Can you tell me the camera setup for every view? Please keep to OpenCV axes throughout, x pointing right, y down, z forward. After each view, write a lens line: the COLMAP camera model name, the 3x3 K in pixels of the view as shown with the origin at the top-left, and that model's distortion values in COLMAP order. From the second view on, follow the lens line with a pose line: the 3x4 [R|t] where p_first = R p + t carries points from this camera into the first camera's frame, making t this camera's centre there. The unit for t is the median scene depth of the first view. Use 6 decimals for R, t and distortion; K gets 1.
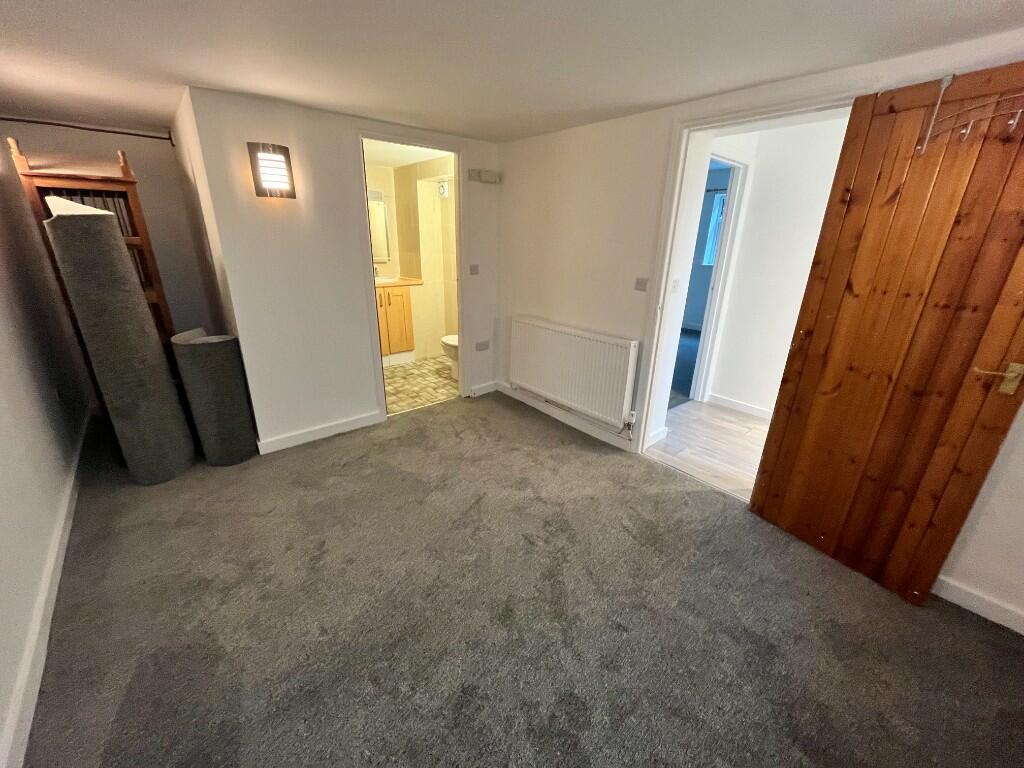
lens RADIAL K [[412.3, 0, 512.0], [0, 412.3, 384.0], [0, 0, 1]] dist [-0.000033, -0.000405]
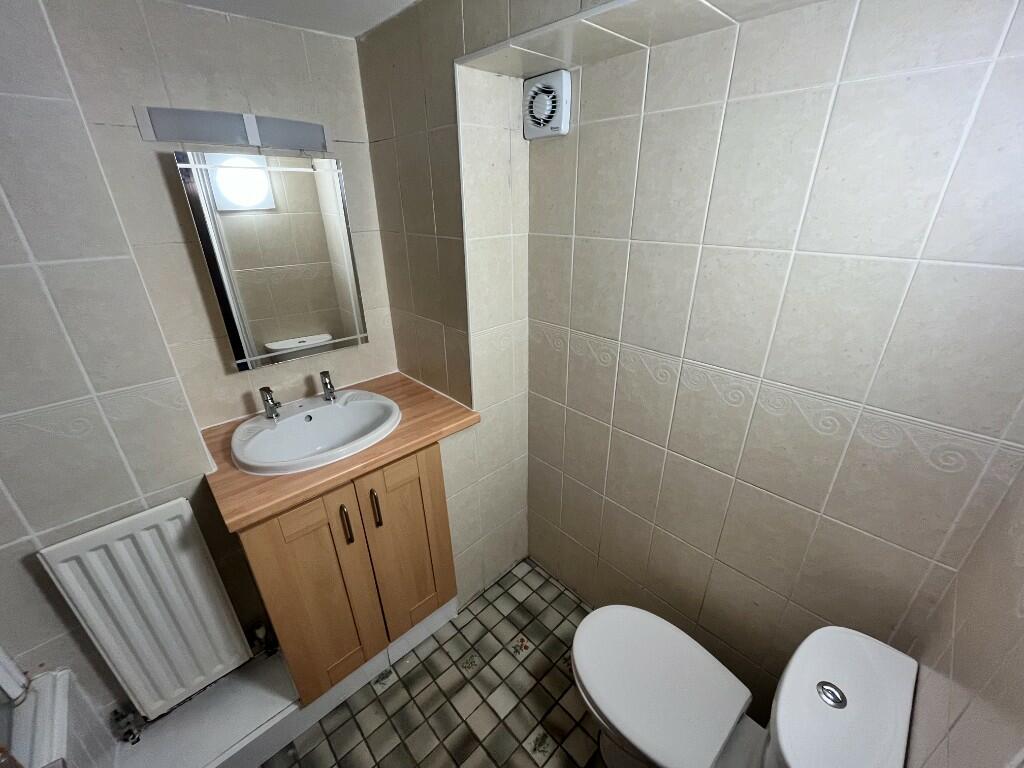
lens RADIAL K [[412.3, 0, 512.0], [0, 412.3, 384.0], [0, 0, 1]] dist [-0.000033, -0.000405]
pose [[0.998059, -0.050058, 0.037041, -0.203141], [0.046988, 0.995722, 0.079563, -0.301903], [-0.040865, -0.077668, 0.996141, 0.695963]]
